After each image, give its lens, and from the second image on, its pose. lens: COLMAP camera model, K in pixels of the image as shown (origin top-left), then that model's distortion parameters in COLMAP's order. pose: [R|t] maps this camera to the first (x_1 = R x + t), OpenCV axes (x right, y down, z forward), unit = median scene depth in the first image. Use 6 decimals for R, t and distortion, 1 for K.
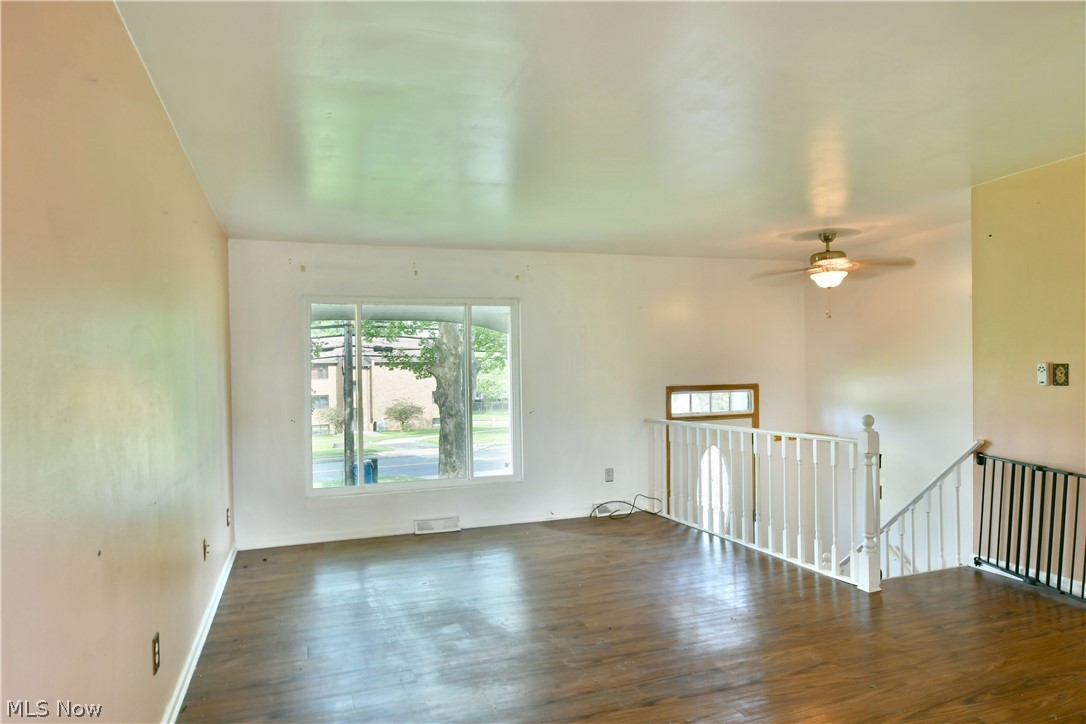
lens RADIAL K [[663.3, 0, 543.0], [0, 663.3, 362.0], [0, 0, 1]] dist [-0.018849, -0.001538]
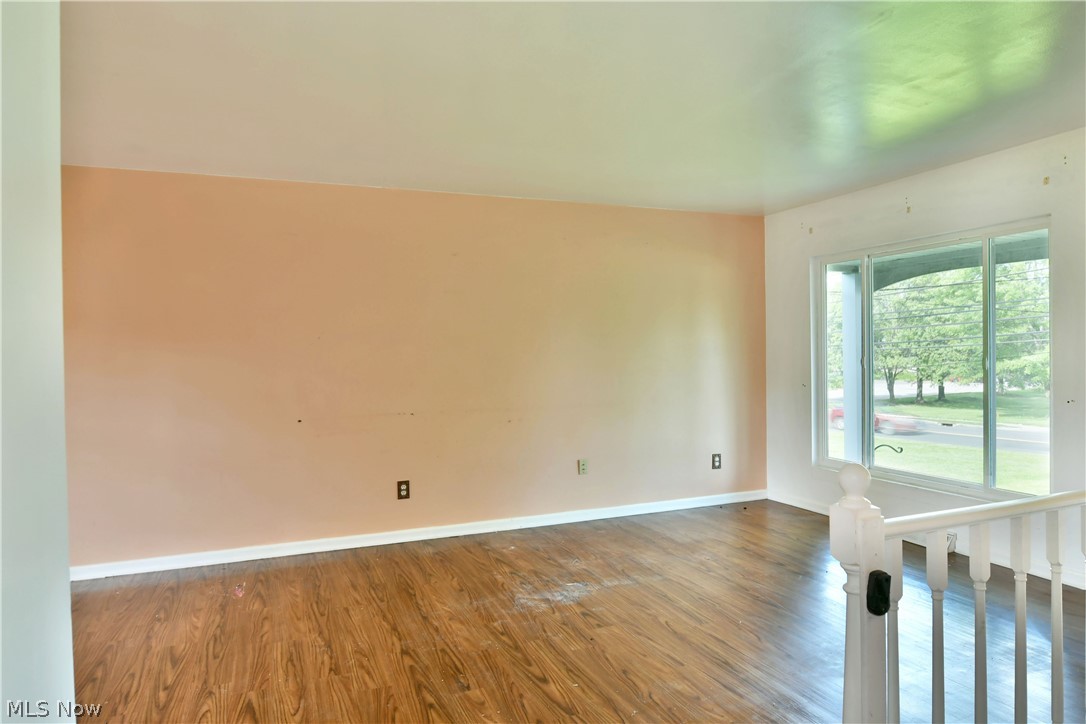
lens RADIAL K [[663.3, 0, 543.0], [0, 663.3, 362.0], [0, 0, 1]] dist [-0.018849, -0.001538]
pose [[0.071819, 0.031420, -0.996923, 0.994758], [0.014768, 0.999361, 0.032560, 0.020210], [0.997308, -0.017061, 0.071309, 0.946076]]
